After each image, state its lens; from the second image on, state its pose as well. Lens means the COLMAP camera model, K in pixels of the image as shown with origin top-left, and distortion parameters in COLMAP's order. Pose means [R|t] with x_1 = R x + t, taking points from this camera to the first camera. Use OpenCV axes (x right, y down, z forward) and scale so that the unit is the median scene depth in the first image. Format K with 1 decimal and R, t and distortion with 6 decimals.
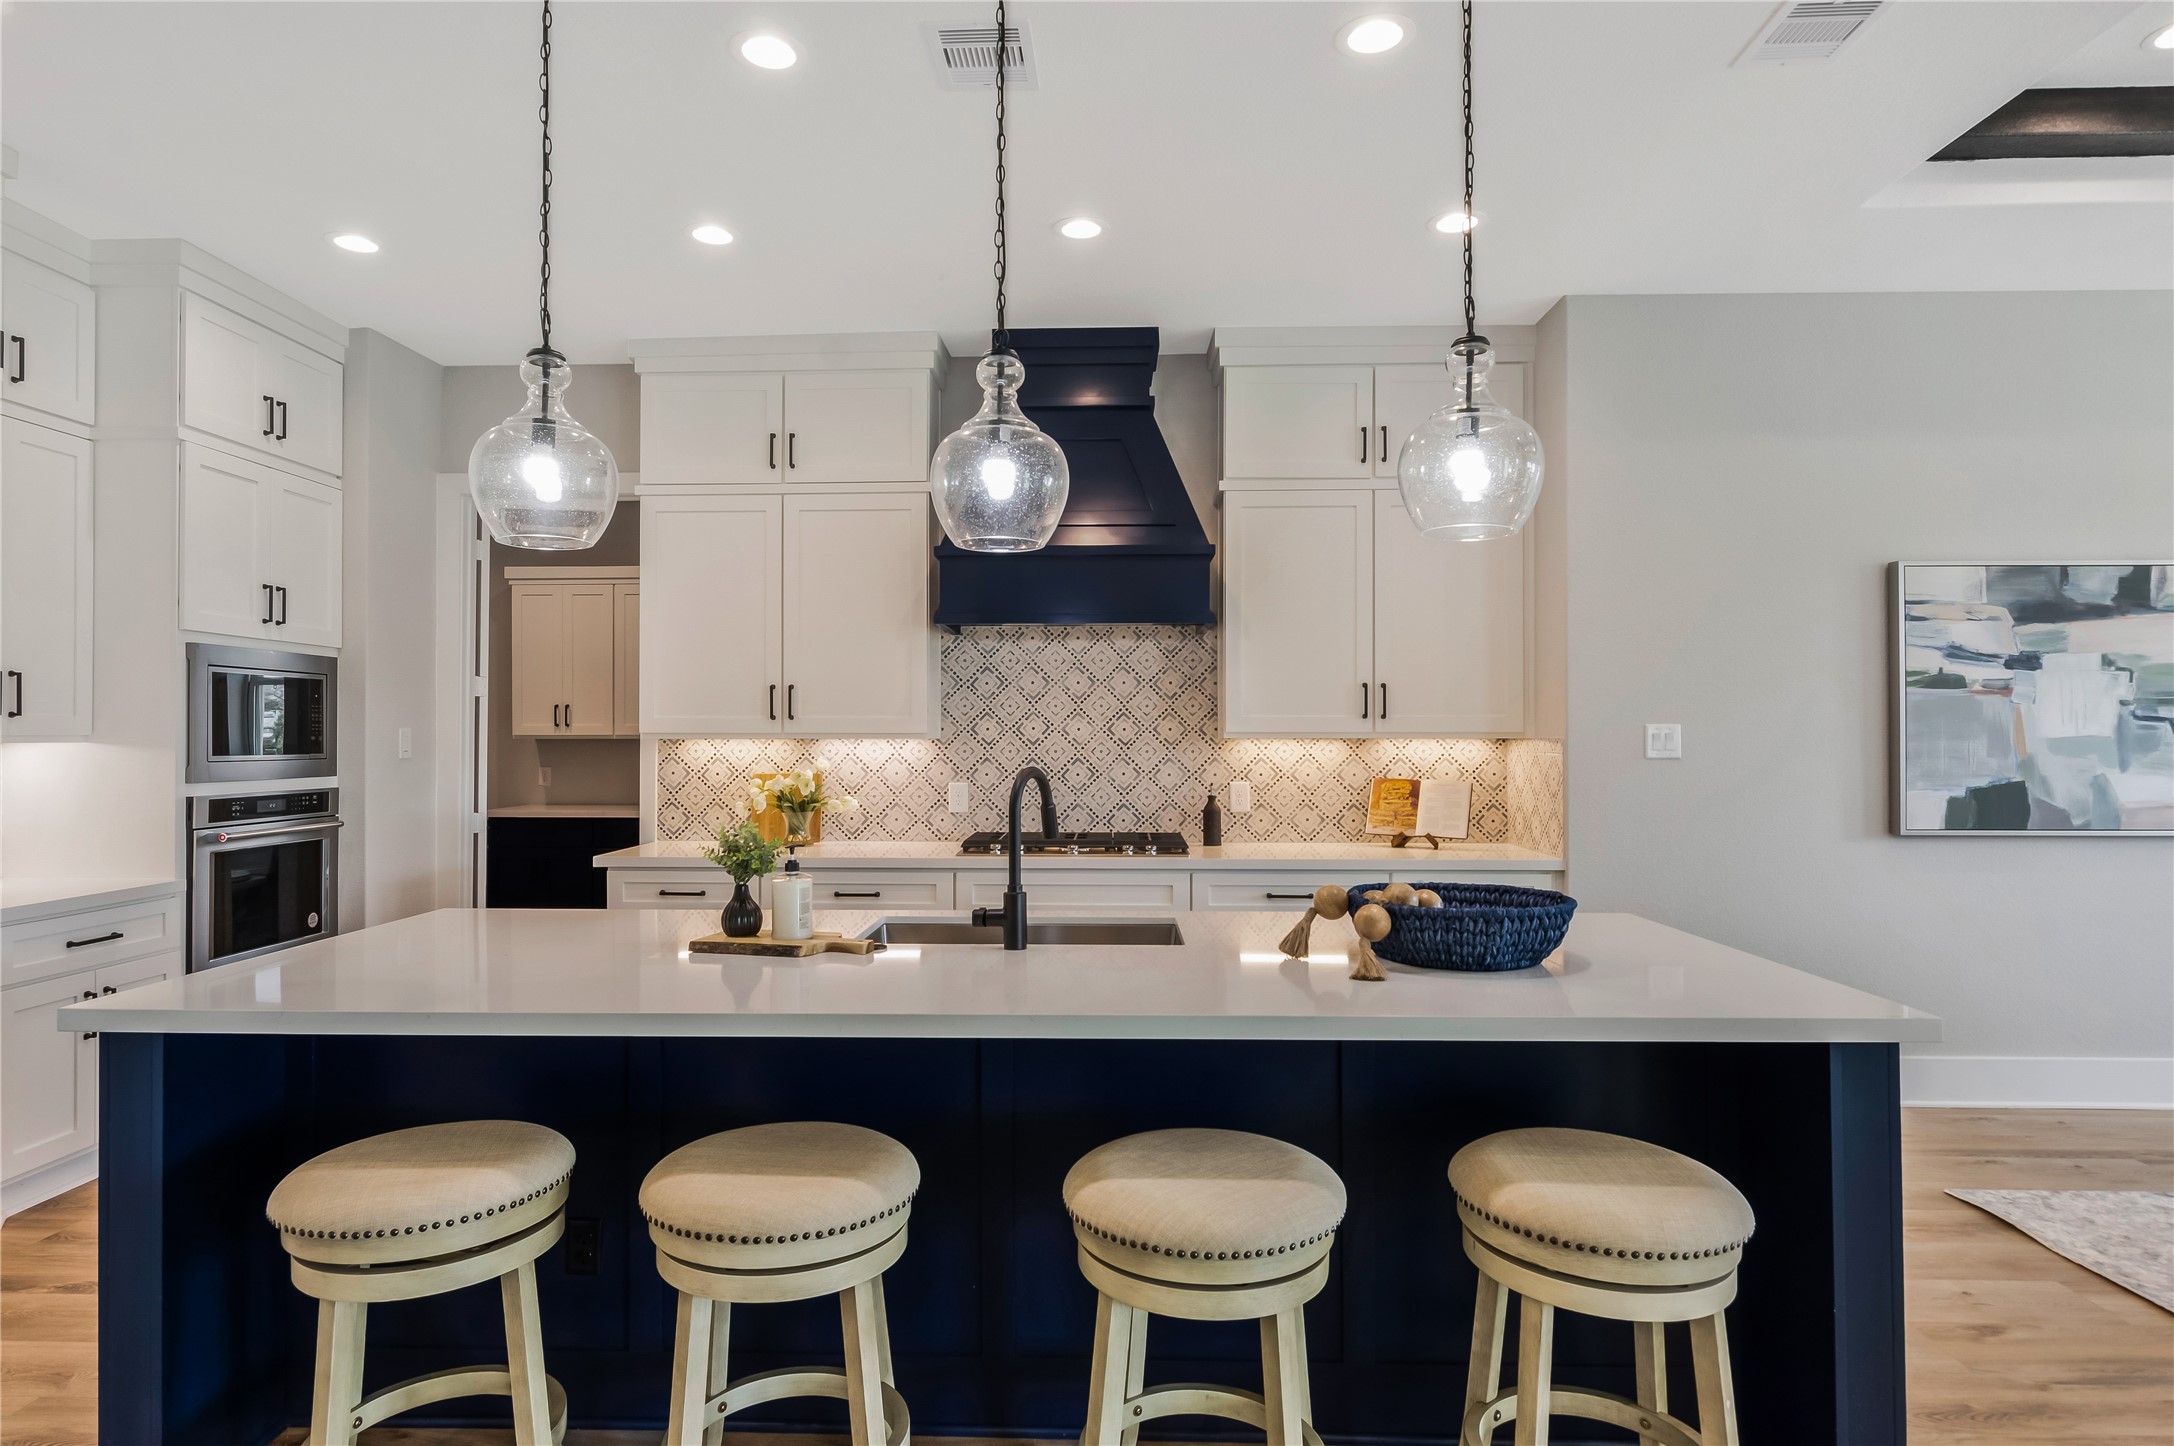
lens RADIAL K [[1184.2, 0, 1107.3], [0, 1184.2, 721.4], [0, 0, 1]] dist [-0.009777, 0.009487]
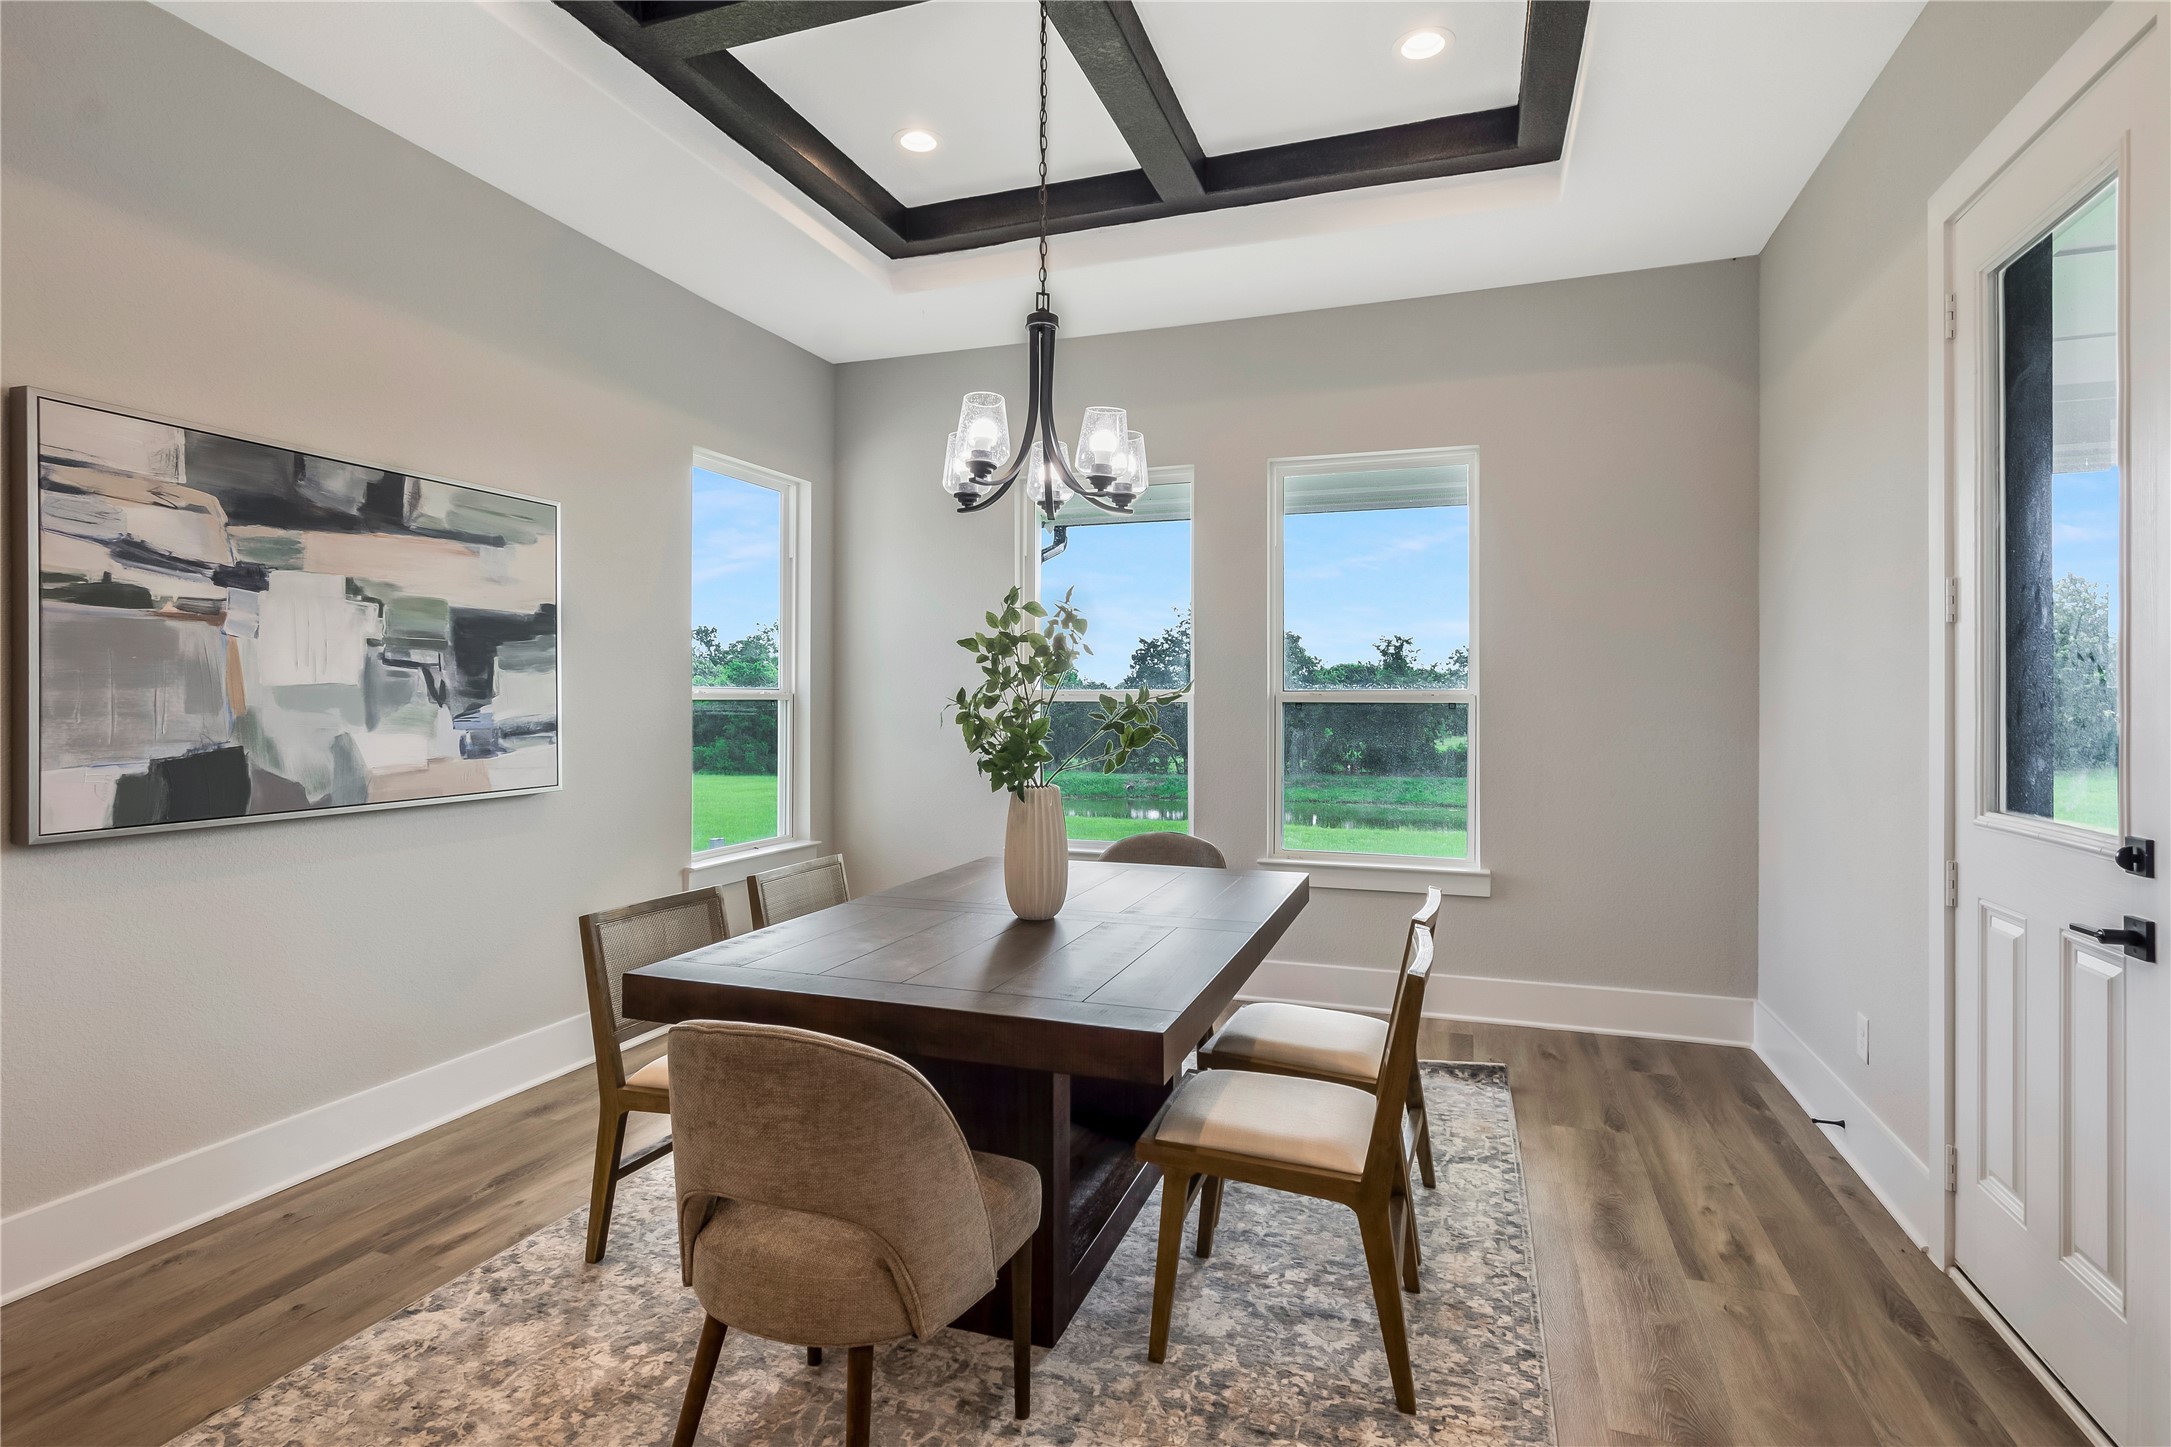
lens RADIAL K [[1088.7, 0, 1087.6], [0, 1088.7, 706.2], [0, 0, 1]] dist [-0.003648, -0.001806]
pose [[0.297258, -0.006638, 0.954774, 0.306992], [-0.012432, 0.999864, 0.010822, 0.013115], [-0.954716, -0.015087, 0.297135, 0.325152]]
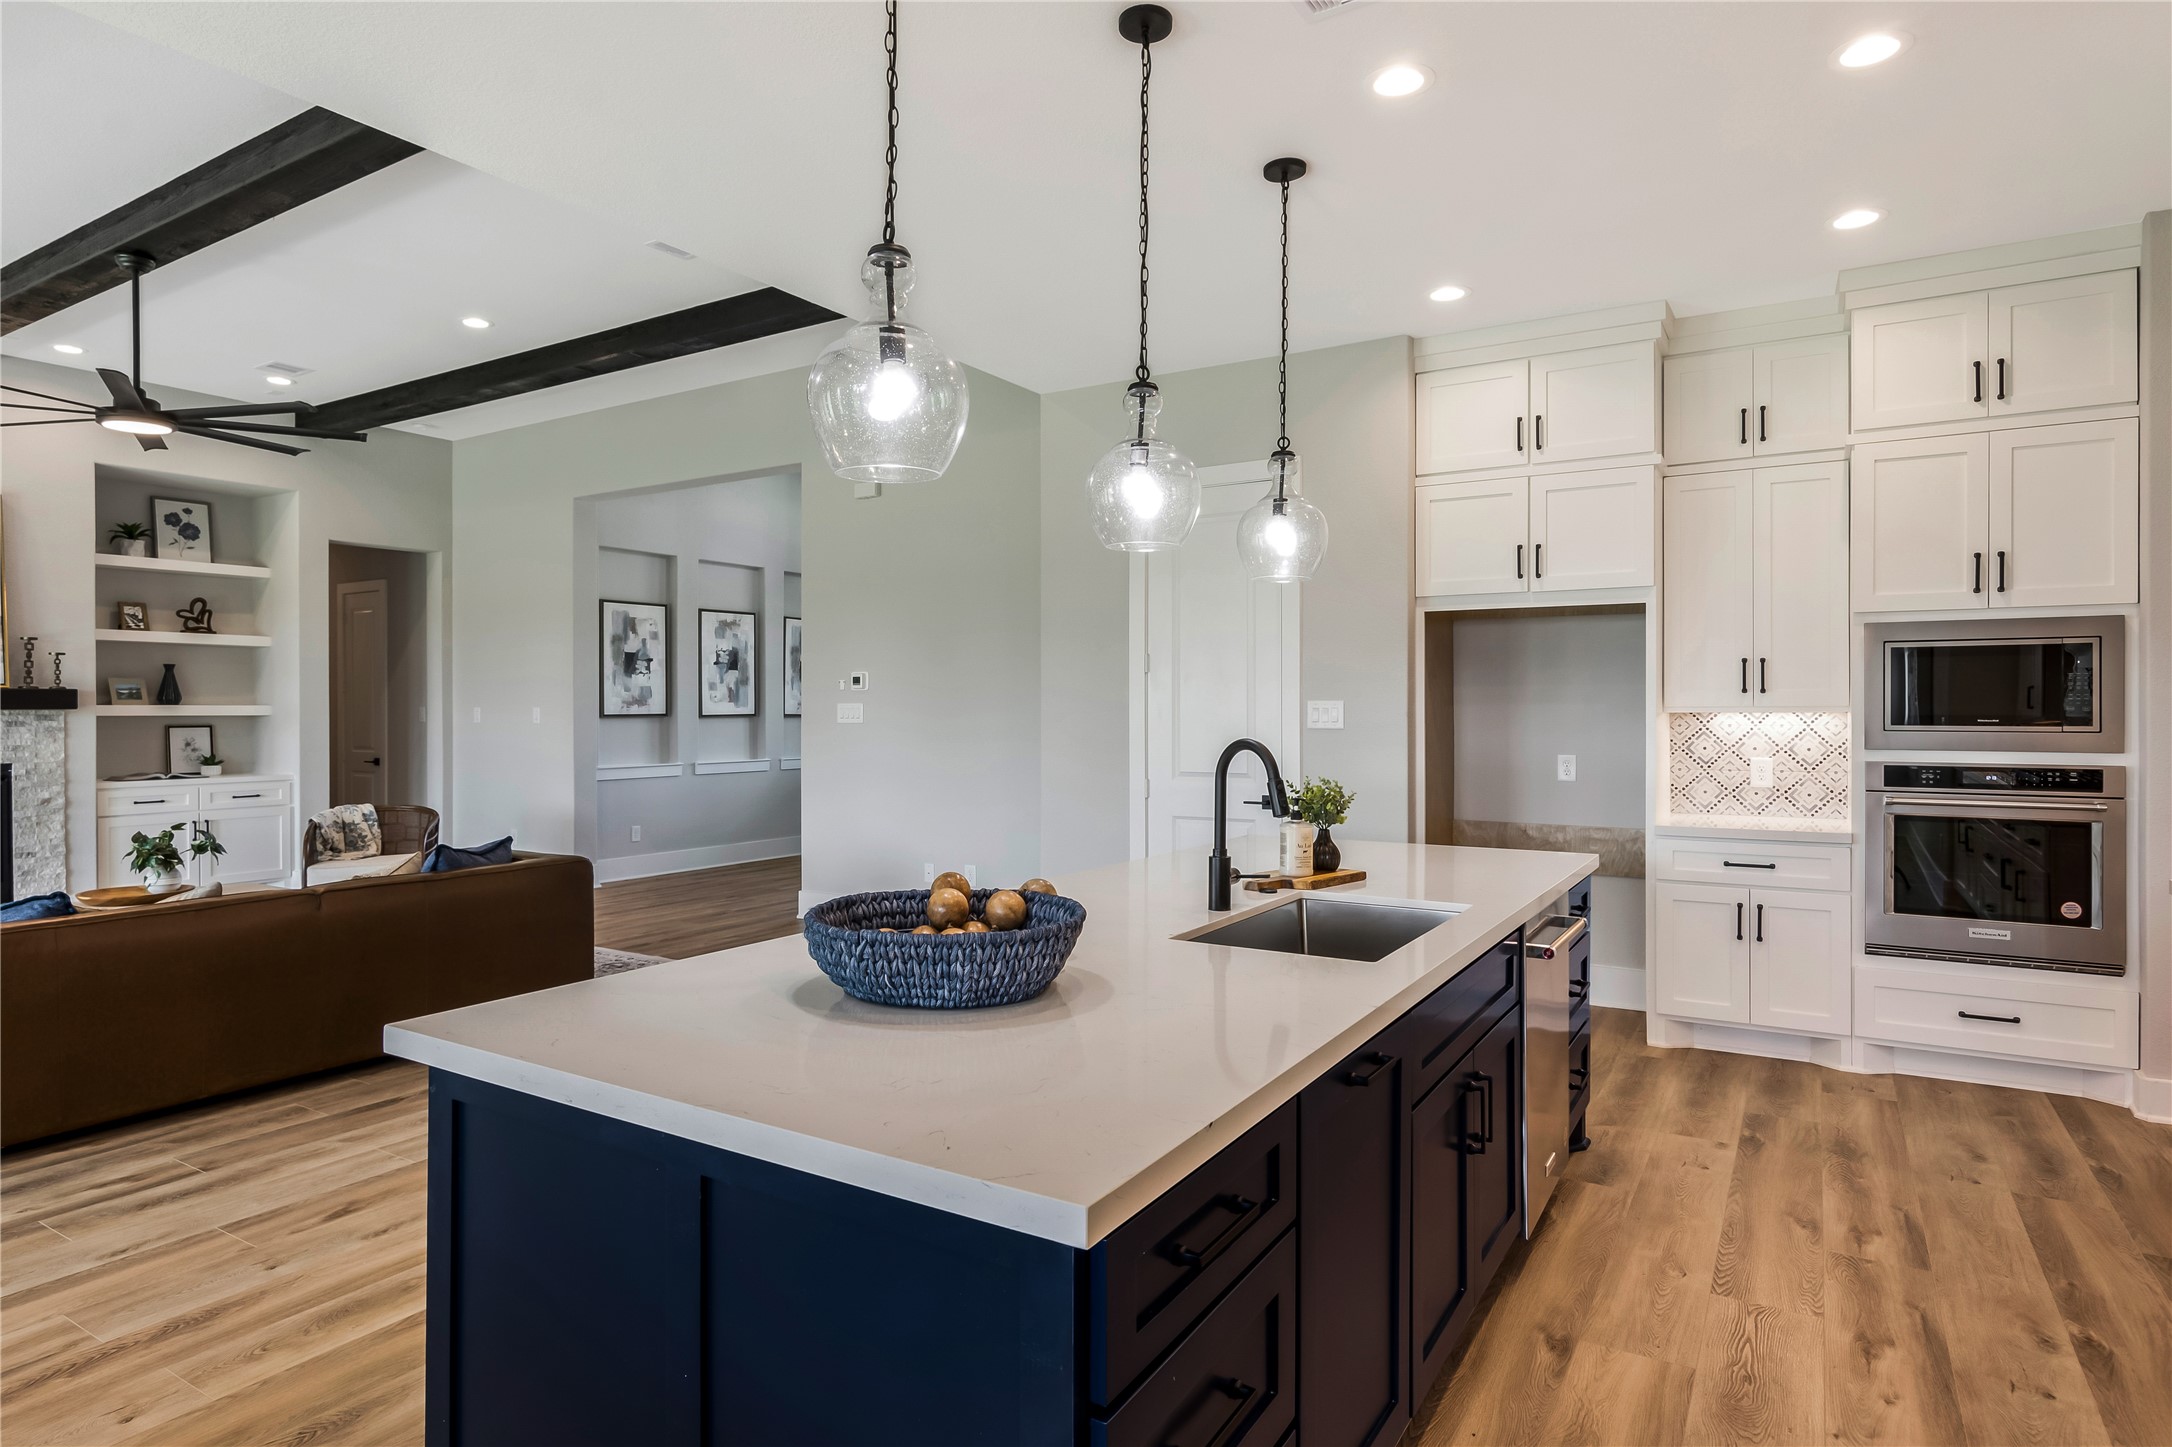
lens RADIAL K [[1183.1, 0, 1054.8], [0, 1183.1, 714.9], [0, 0, 1]] dist [-0.009777, 0.009487]
pose [[-0.509888, 0.008341, -0.860200, 0.485465], [0.011535, 0.999929, 0.002859, 0.006797], [0.860163, -0.008465, -0.509948, 0.775824]]
